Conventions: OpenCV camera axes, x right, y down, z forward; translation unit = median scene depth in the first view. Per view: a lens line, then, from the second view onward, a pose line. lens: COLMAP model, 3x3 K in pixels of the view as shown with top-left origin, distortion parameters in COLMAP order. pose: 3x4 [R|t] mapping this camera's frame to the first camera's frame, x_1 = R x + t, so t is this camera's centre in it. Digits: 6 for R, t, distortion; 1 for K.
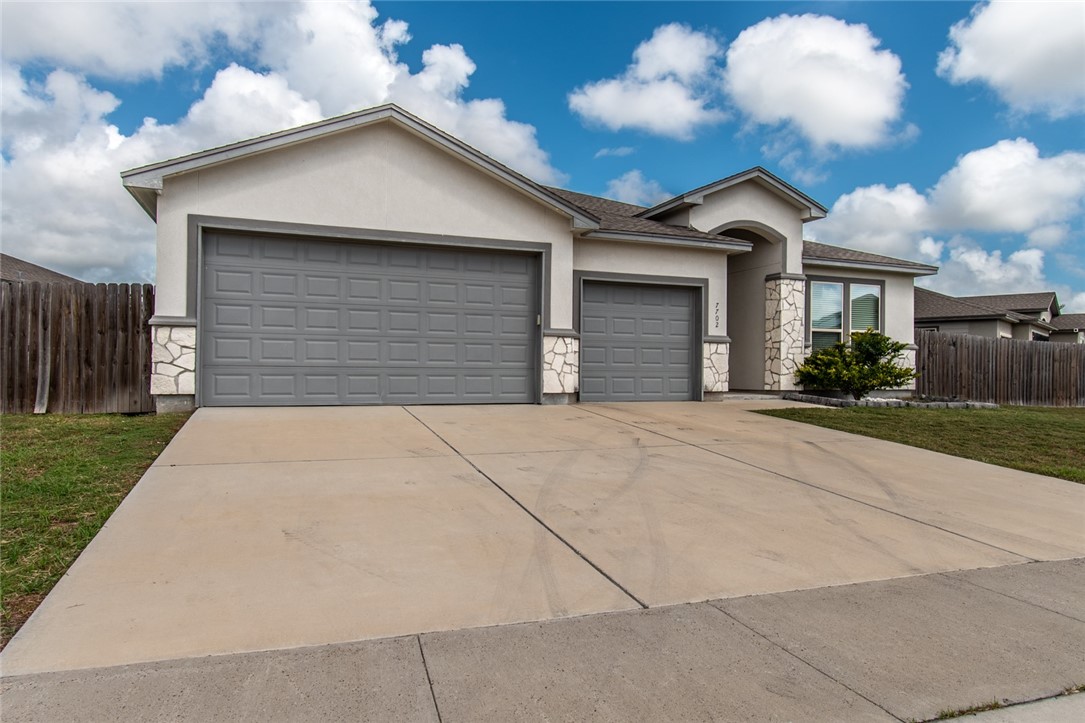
lens RADIAL K [[654.0, 0, 542.2], [0, 654.0, 363.0], [0, 0, 1]] dist [-0.002878, -0.000232]
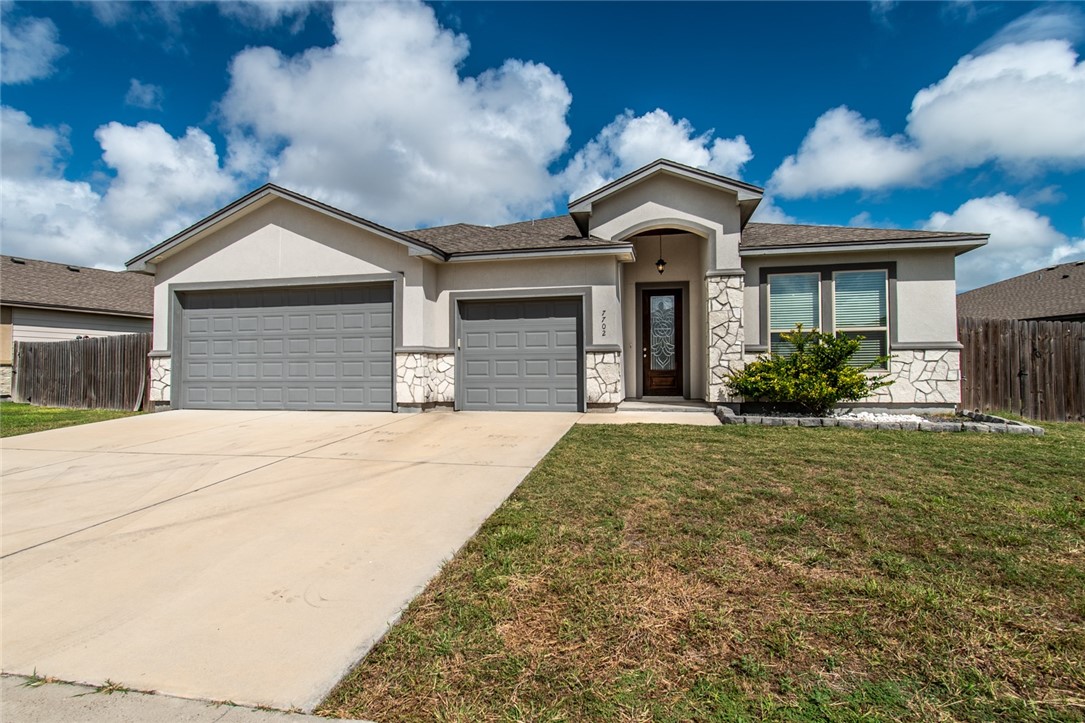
lens RADIAL K [[540.4, 0, 542.4], [0, 540.4, 363.0], [0, 0, 1]] dist [0.000866, 0.000041]
pose [[0.839185, -0.027794, -0.543135, 0.629884], [0.016398, 0.999532, -0.025812, 0.004310], [0.543599, 0.012755, 0.839248, 0.285513]]
